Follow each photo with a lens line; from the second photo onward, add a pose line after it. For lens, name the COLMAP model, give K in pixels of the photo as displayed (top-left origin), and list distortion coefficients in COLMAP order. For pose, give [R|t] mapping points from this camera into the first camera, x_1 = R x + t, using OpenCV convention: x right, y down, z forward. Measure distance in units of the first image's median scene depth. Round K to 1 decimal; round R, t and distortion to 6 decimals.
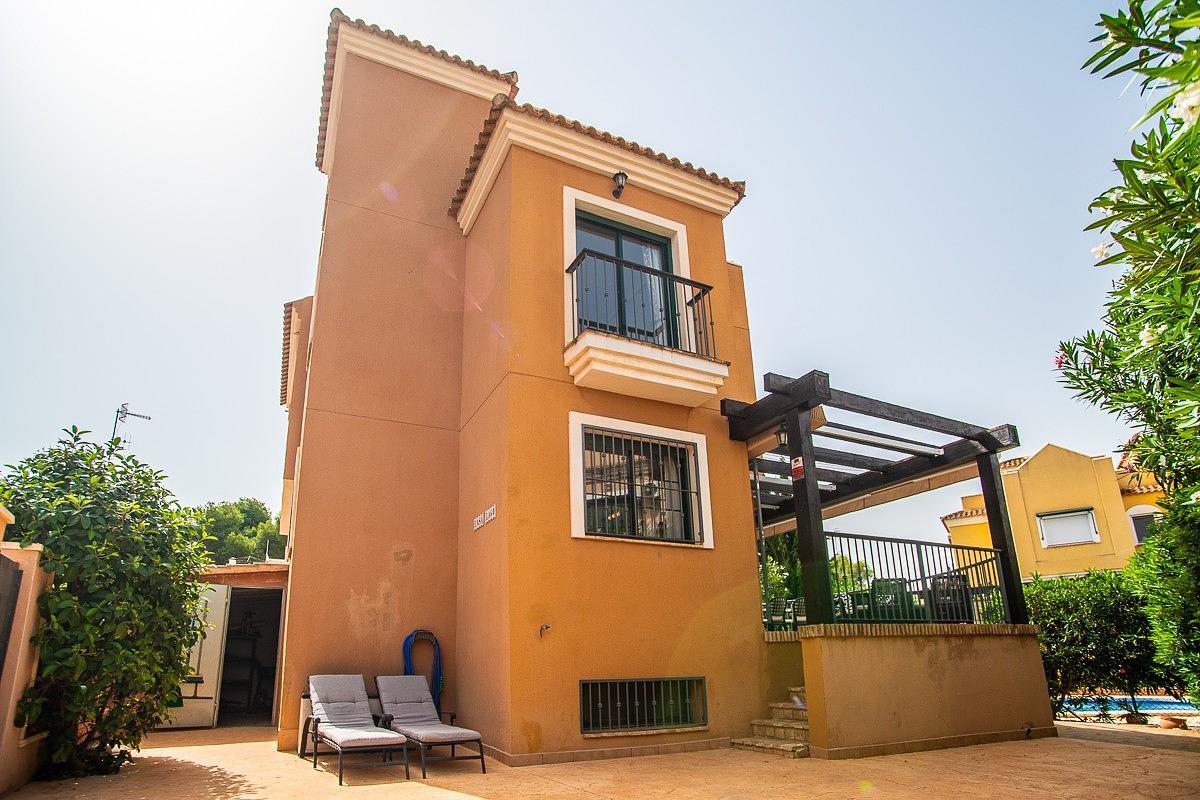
lens RADIAL K [[662.5, 0, 580.8], [0, 662.5, 391.5], [0, 0, 1]] dist [-0.089392, 0.046005]
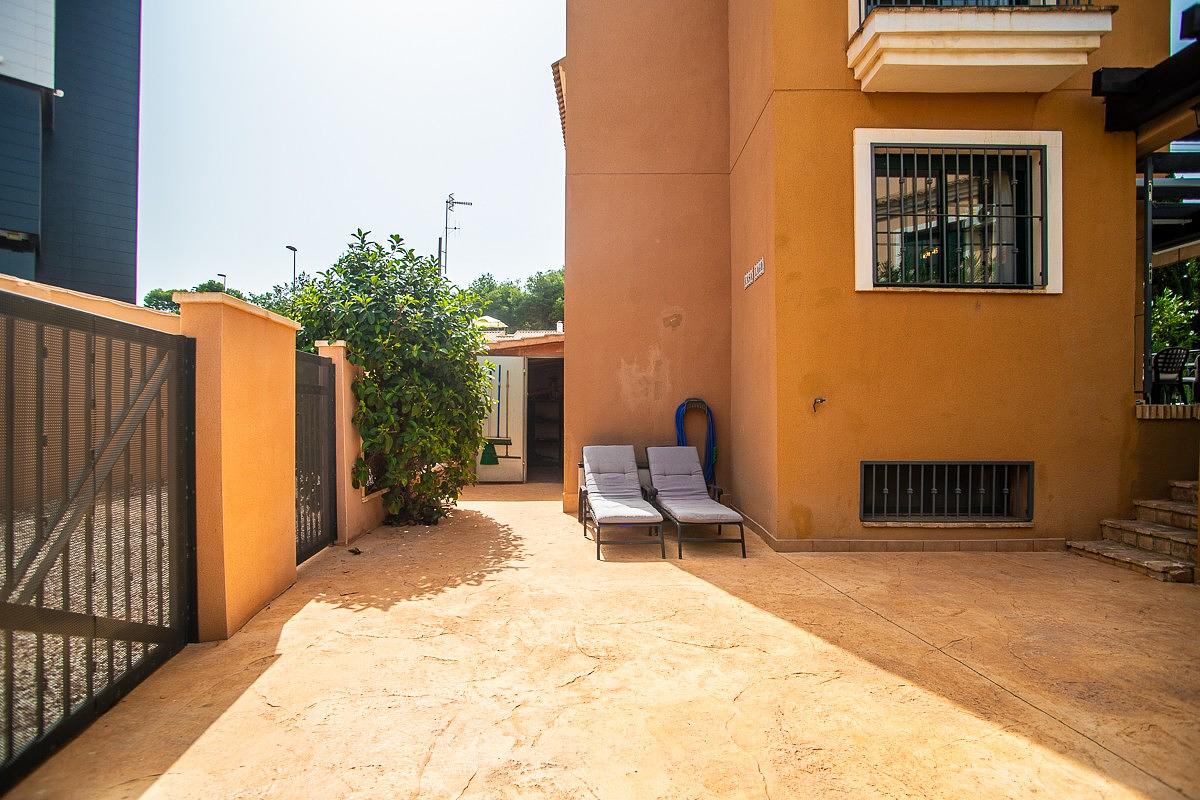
lens RADIAL K [[662.5, 0, 580.8], [0, 662.5, 391.5], [0, 0, 1]] dist [-0.089392, 0.046005]
pose [[0.886308, -0.005004, -0.463069, 0.055899], [0.177057, 0.927632, 0.328860, 0.011841], [0.427912, -0.373461, 0.823054, 0.145997]]
